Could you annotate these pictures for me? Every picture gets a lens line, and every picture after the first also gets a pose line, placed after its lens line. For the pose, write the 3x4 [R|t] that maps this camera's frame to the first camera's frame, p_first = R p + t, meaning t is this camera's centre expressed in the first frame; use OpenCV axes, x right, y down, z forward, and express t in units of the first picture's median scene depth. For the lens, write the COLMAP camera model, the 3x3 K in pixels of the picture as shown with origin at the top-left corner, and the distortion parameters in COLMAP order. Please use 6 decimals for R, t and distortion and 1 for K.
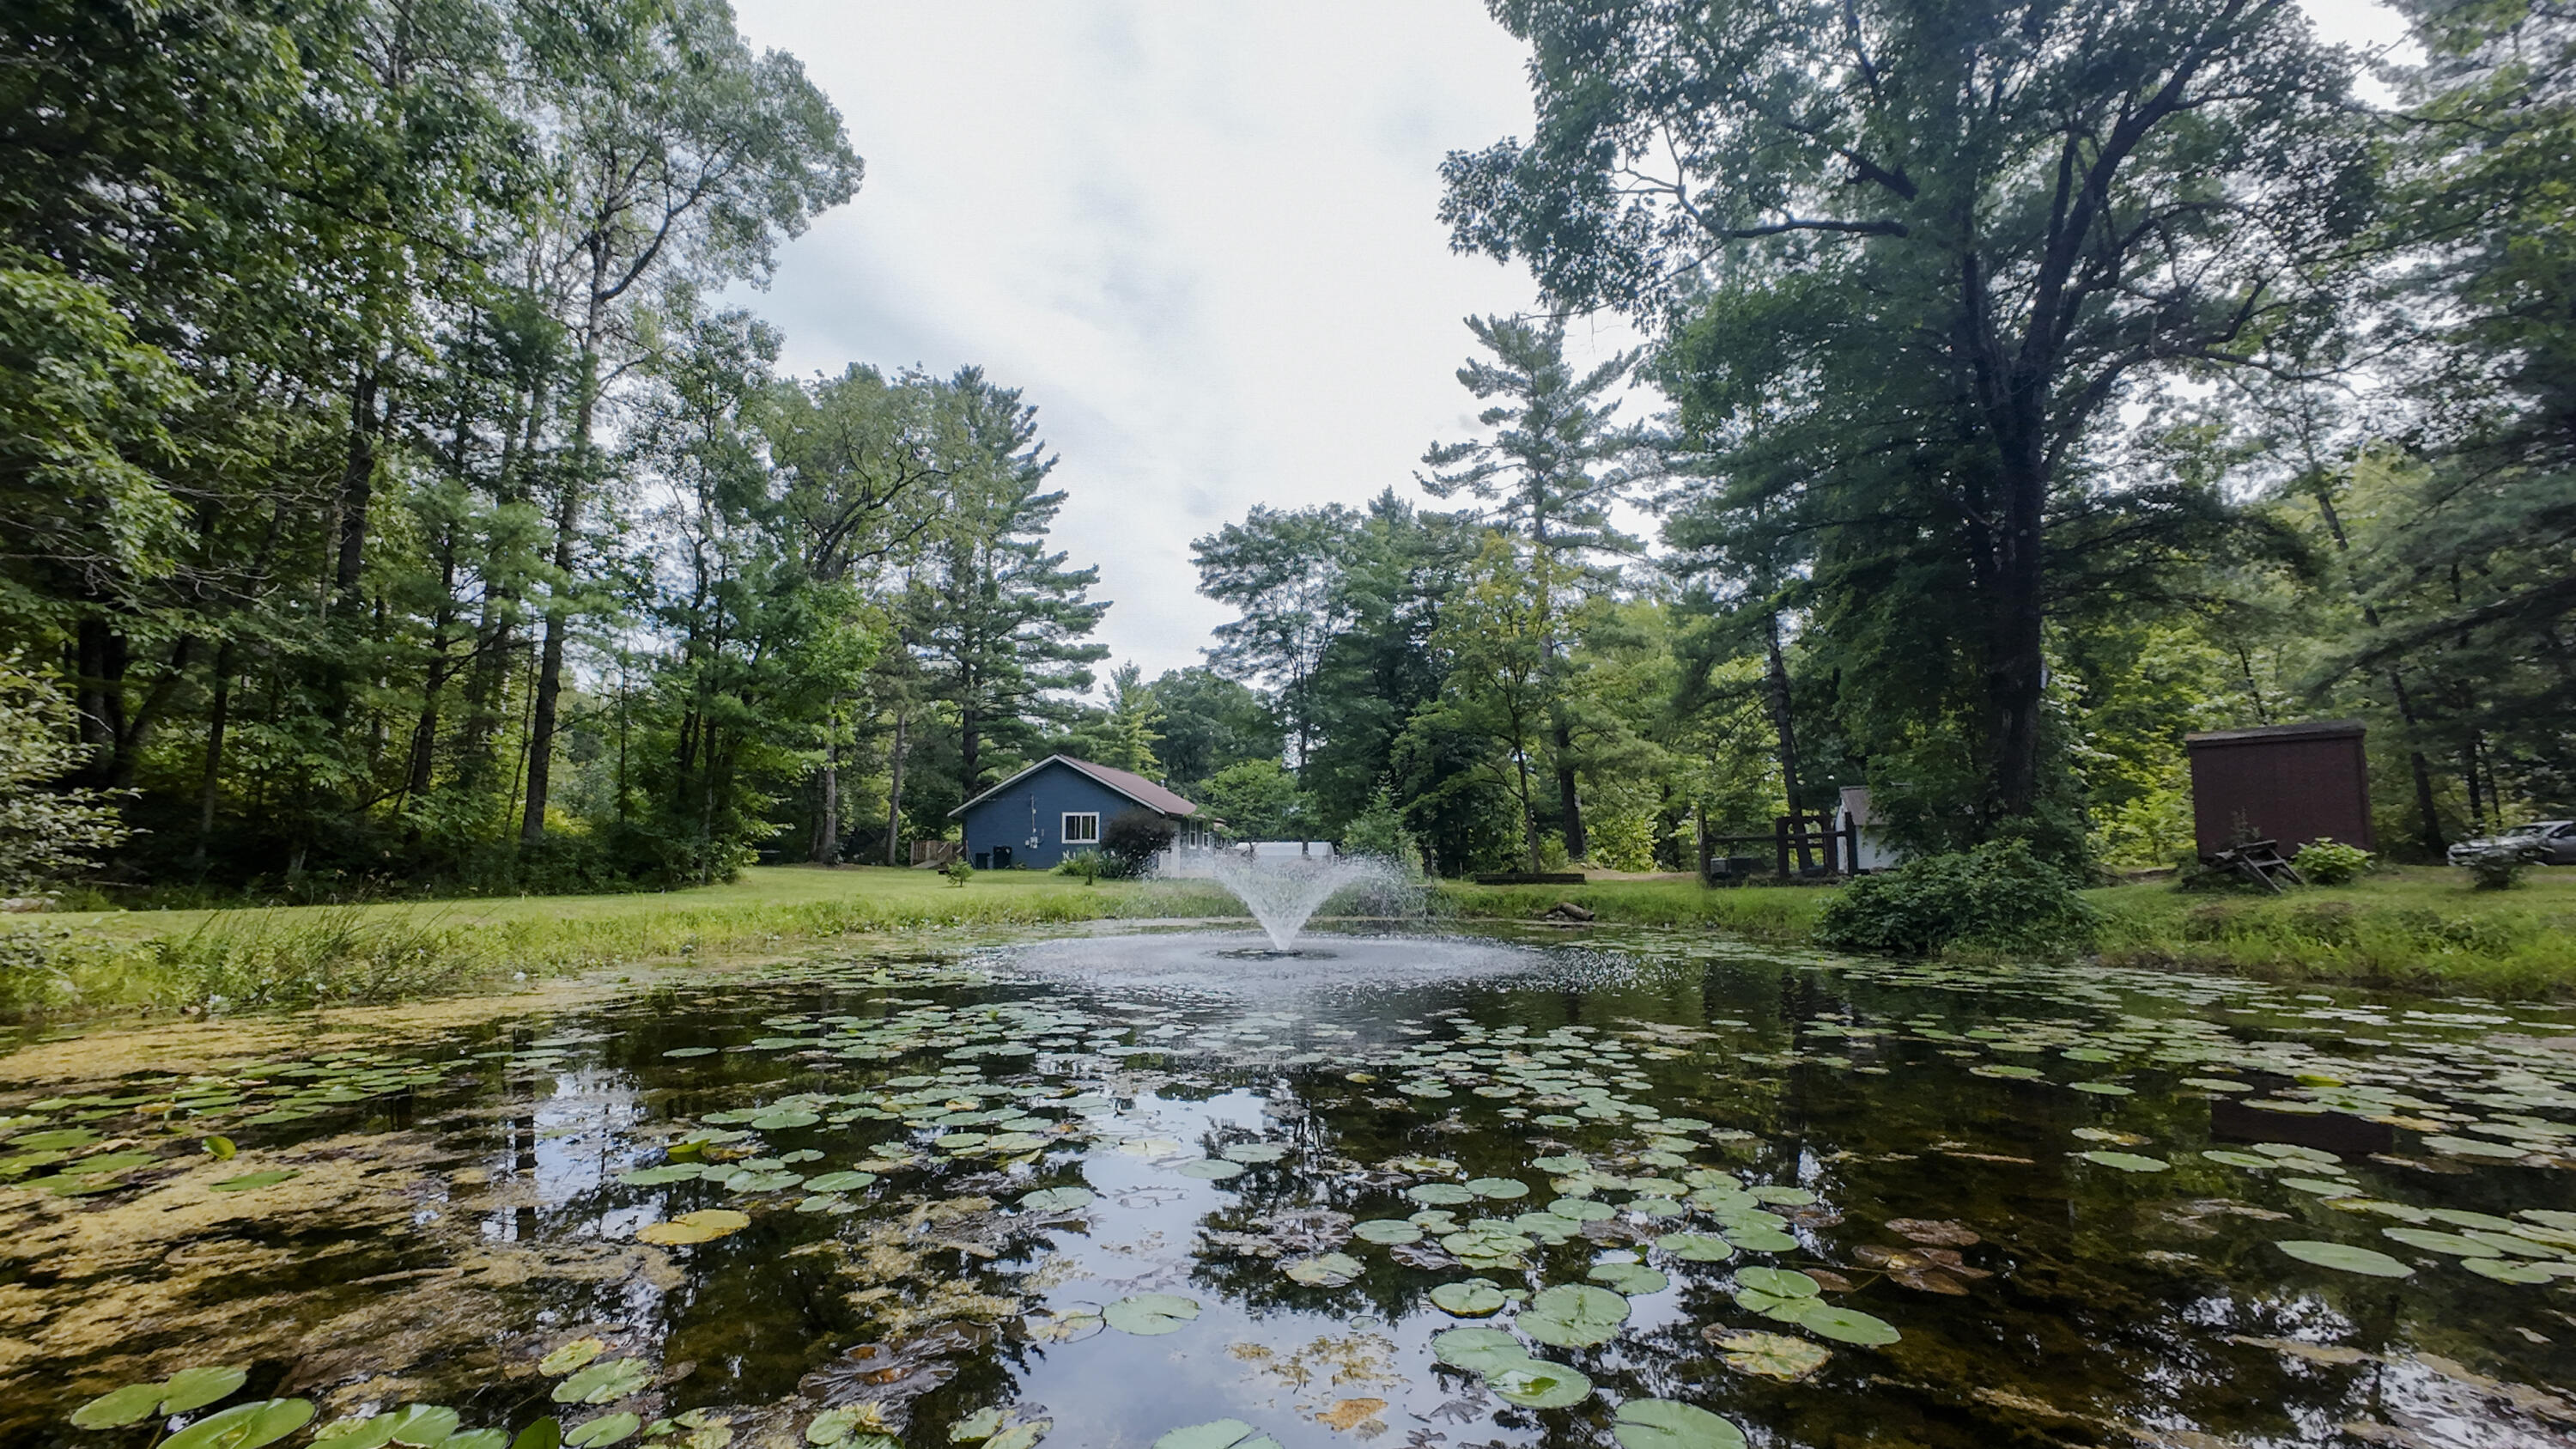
lens RADIAL K [[1120.9, 0, 1291.2], [0, 1120.9, 729.3], [0, 0, 1]] dist [0.005088, 0.001073]
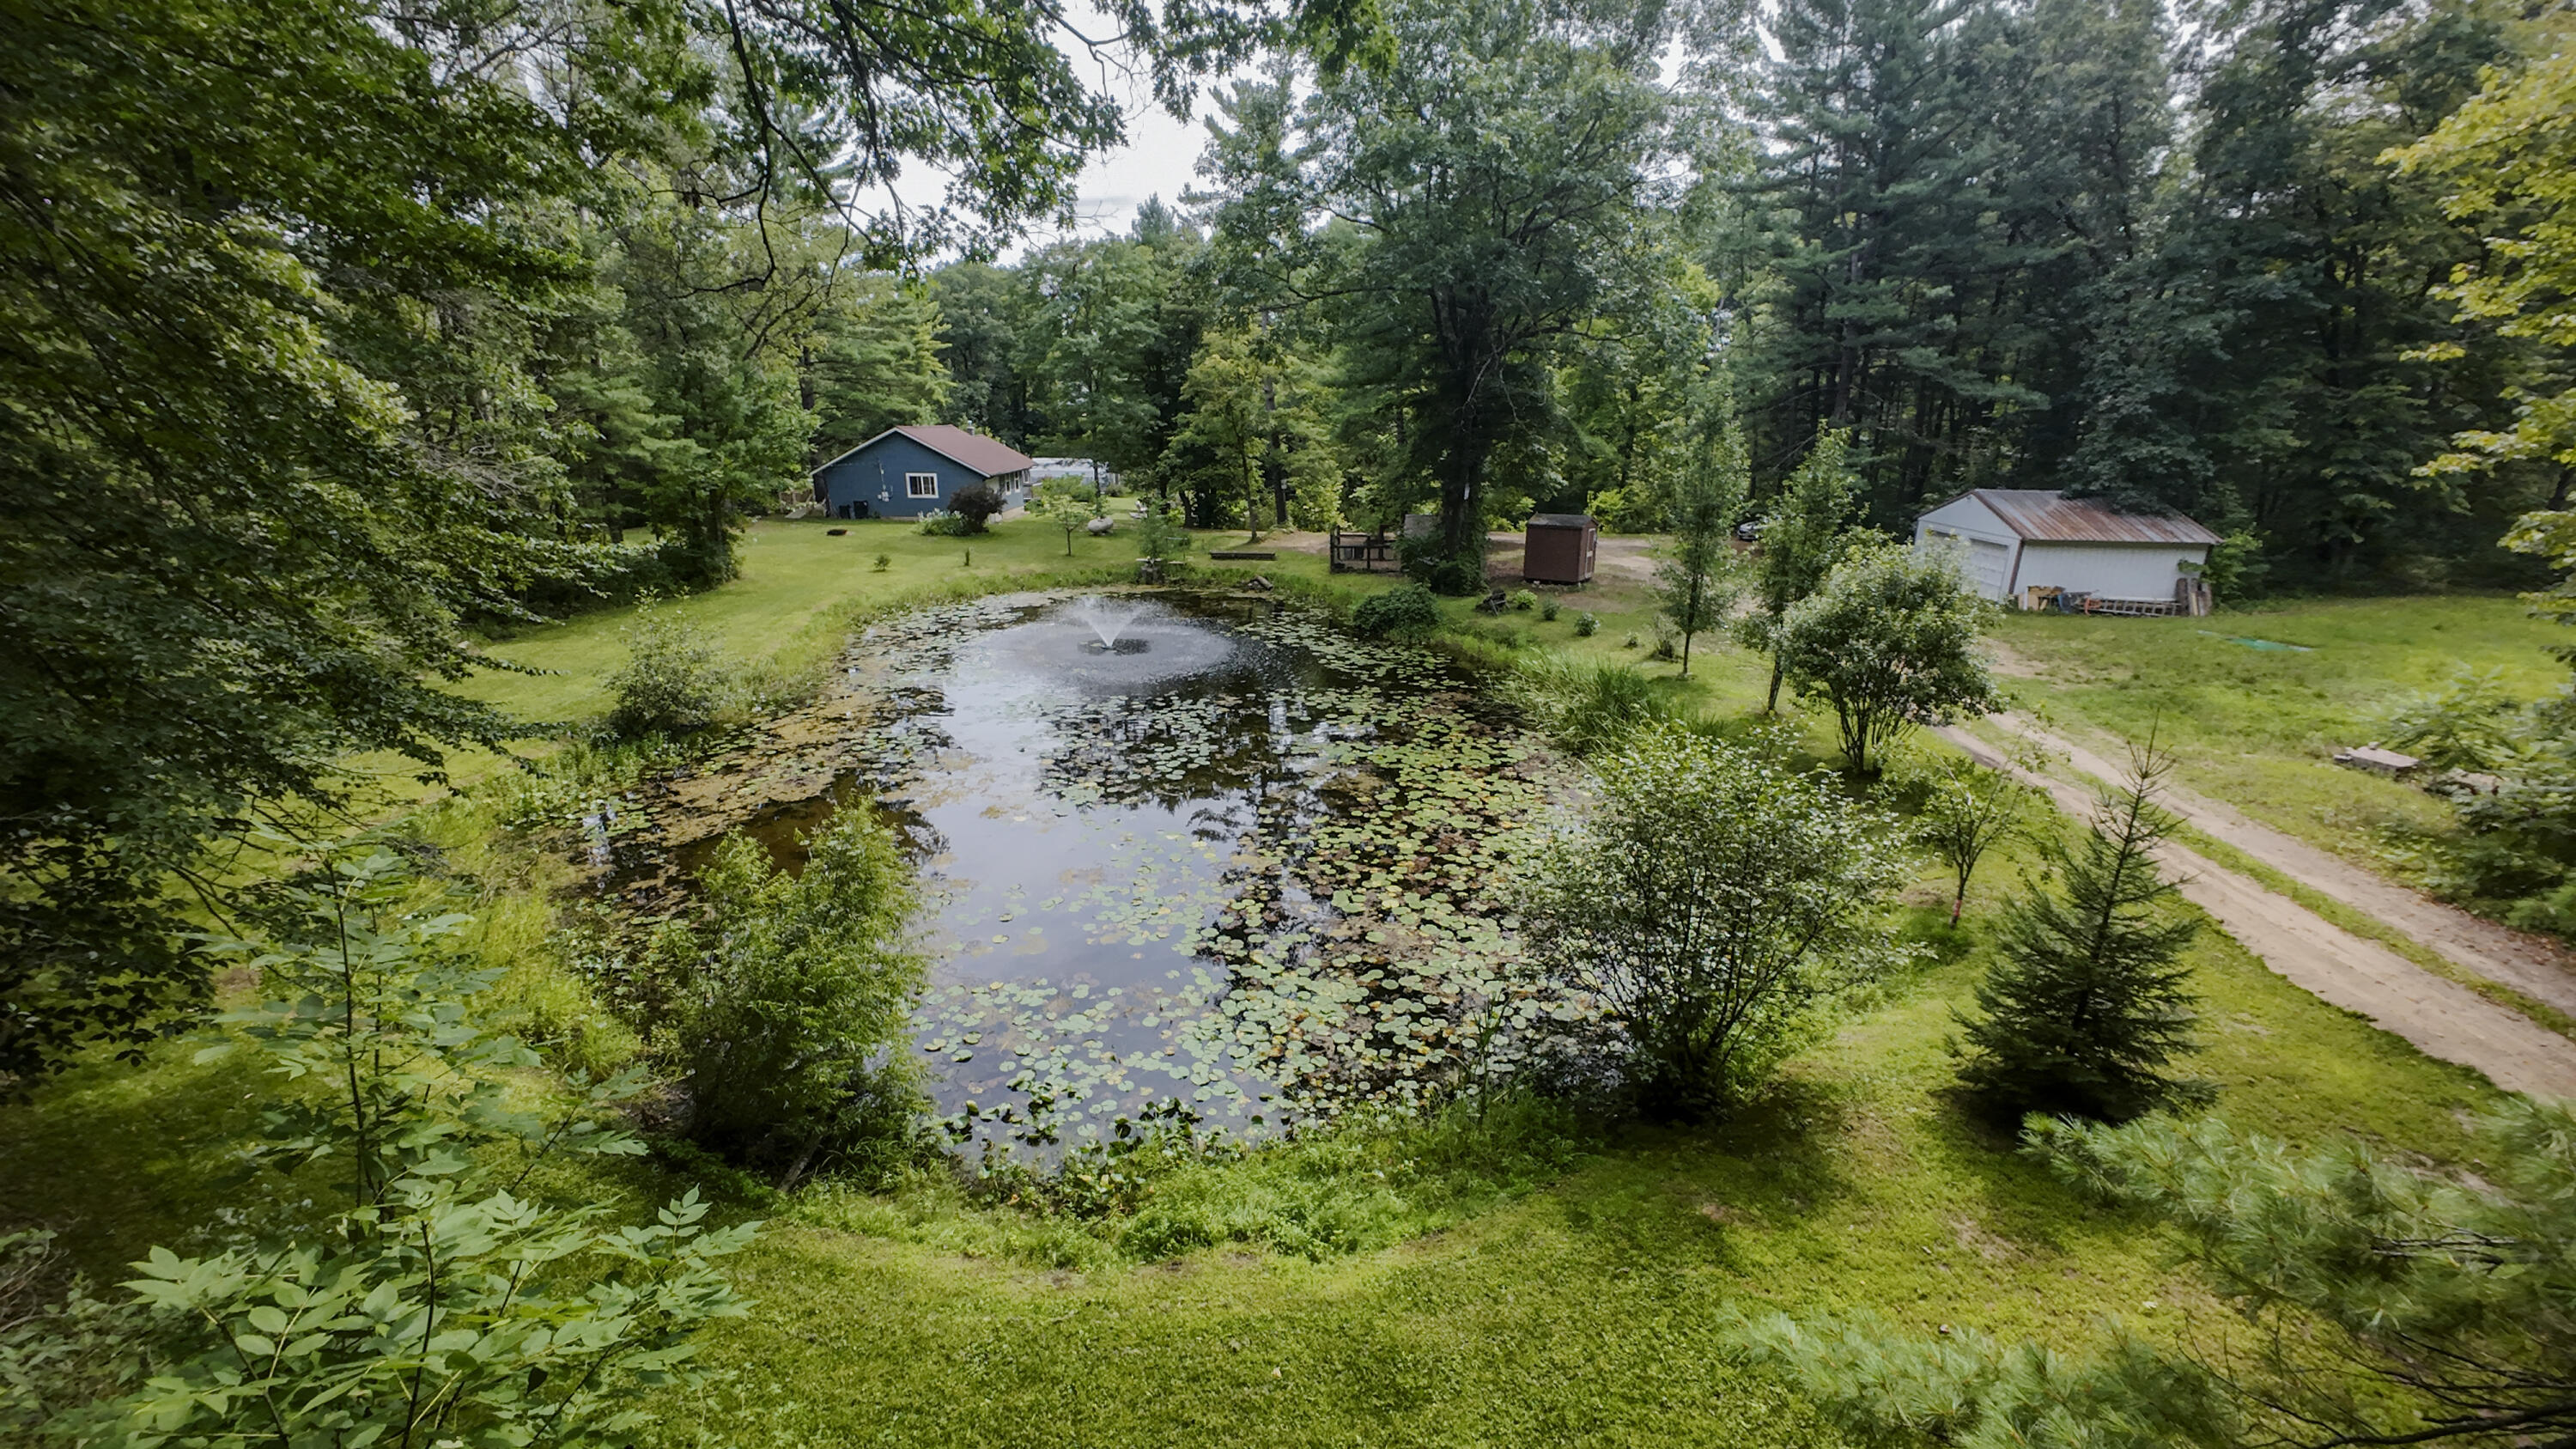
lens RADIAL K [[1120.9, 0, 1284.6], [0, 1120.9, 725.8], [0, 0, 1]] dist [0.005088, 0.001073]
pose [[0.983840, -0.048182, 0.172444, -0.012730], [-0.017685, 0.932251, 0.361379, -0.122743], [-0.178173, -0.358589, 0.916334, -0.366546]]
